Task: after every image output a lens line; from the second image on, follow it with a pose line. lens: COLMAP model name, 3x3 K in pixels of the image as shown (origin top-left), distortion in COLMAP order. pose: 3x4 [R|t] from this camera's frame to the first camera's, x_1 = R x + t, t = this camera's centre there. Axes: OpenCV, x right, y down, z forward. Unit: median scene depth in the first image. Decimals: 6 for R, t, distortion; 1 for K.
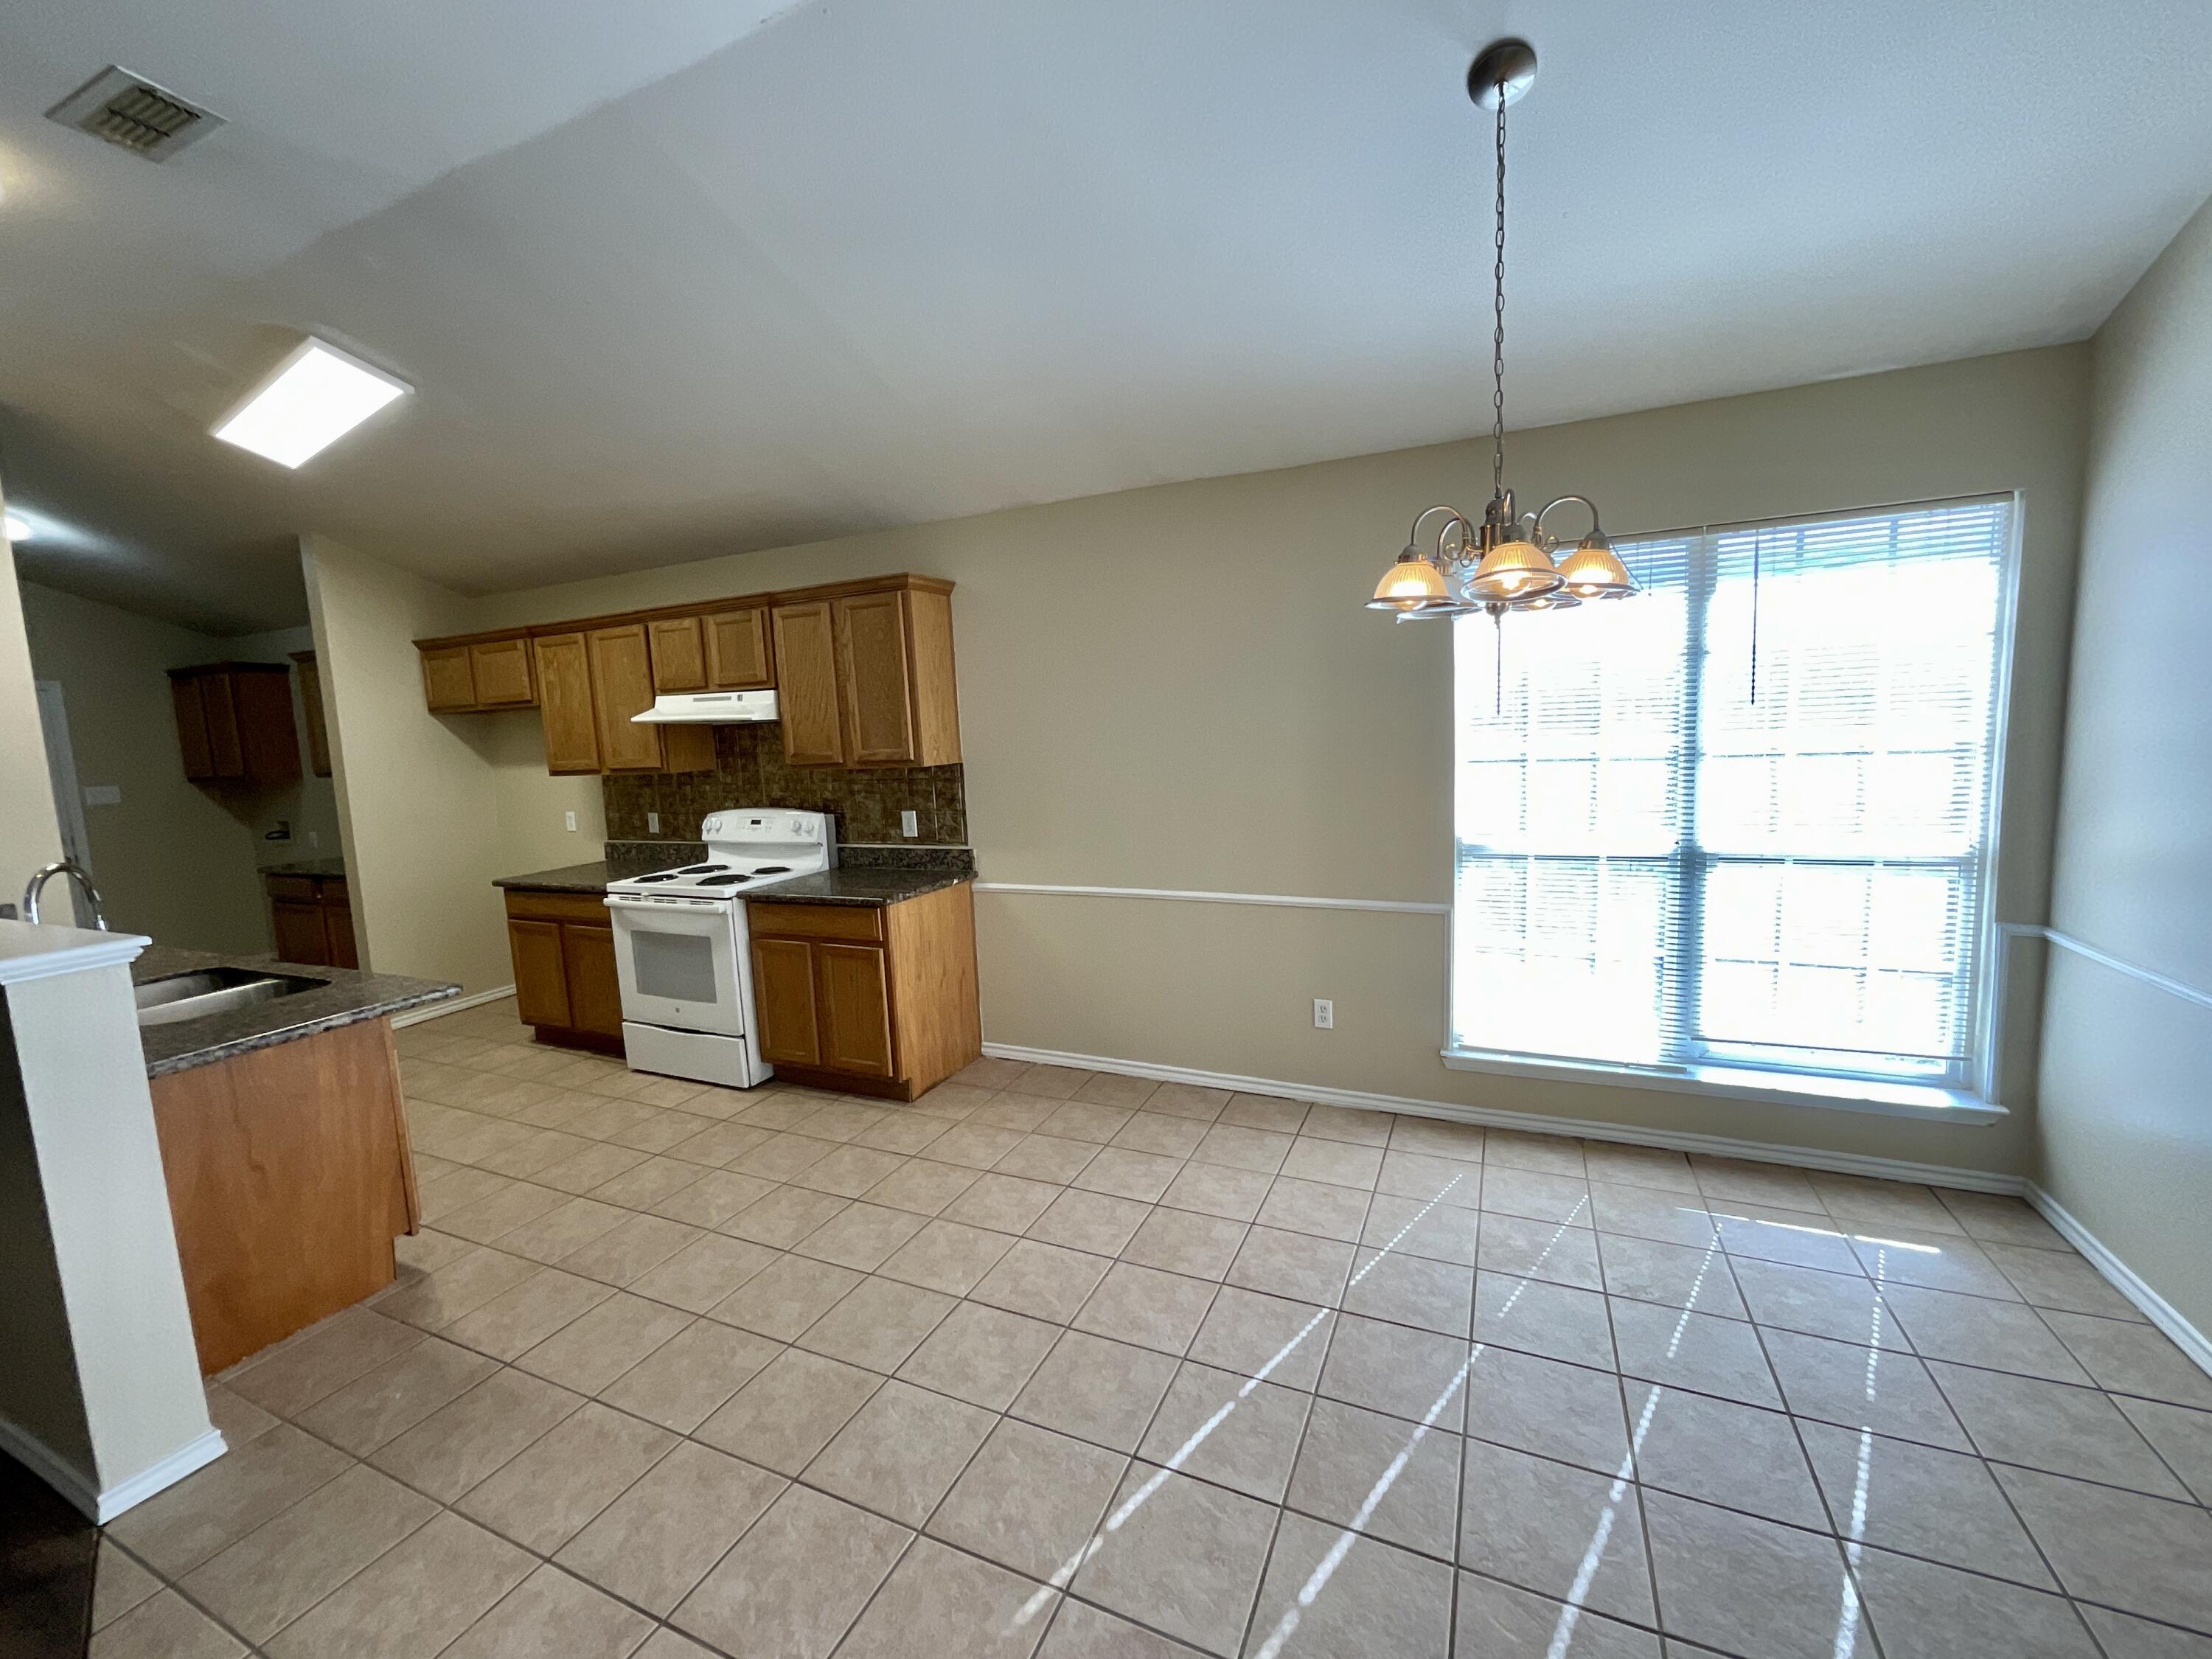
lens RADIAL K [[891.3, 0, 1103.9], [0, 891.3, 832.5], [0, 0, 1]] dist [-0.003677, 0.000888]
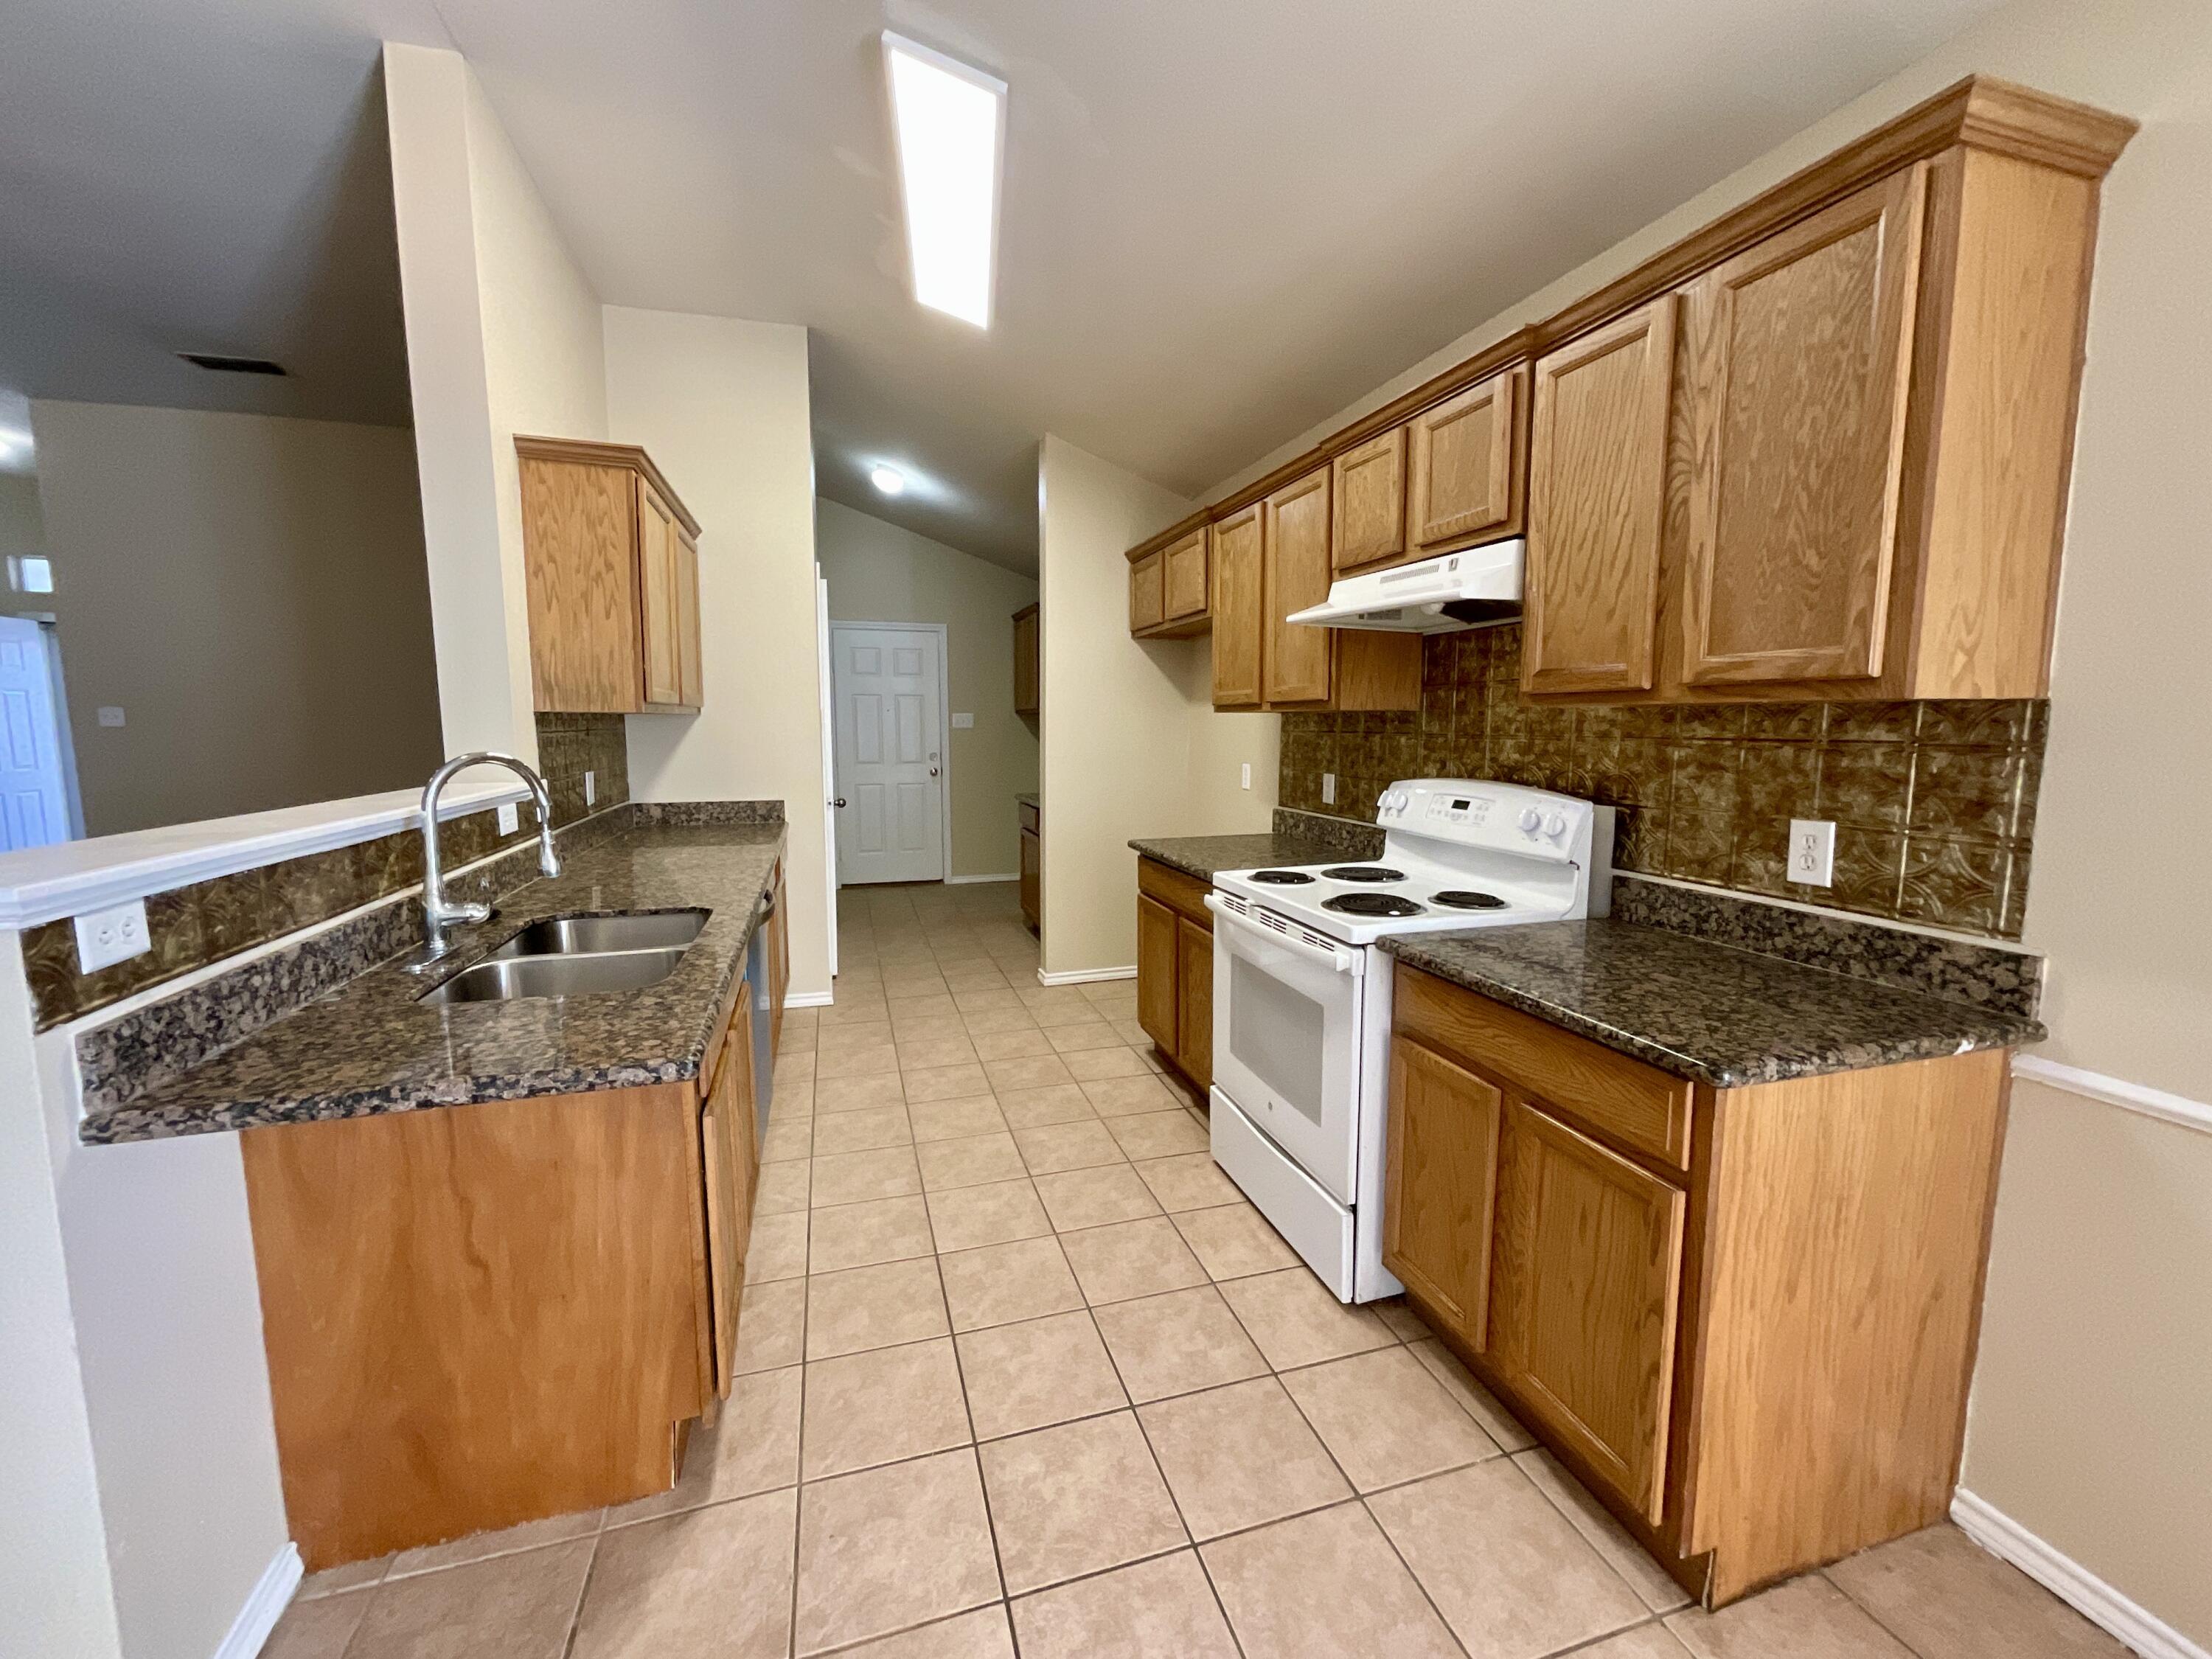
lens RADIAL K [[891.3, 0, 1103.9], [0, 891.3, 825.2], [0, 0, 1]] dist [-0.003677, 0.000888]
pose [[0.660069, 0.131553, -0.739596, -0.137979], [-0.119093, 0.990421, 0.069881, -0.012142], [0.741704, 0.041954, 0.669414, 0.507947]]
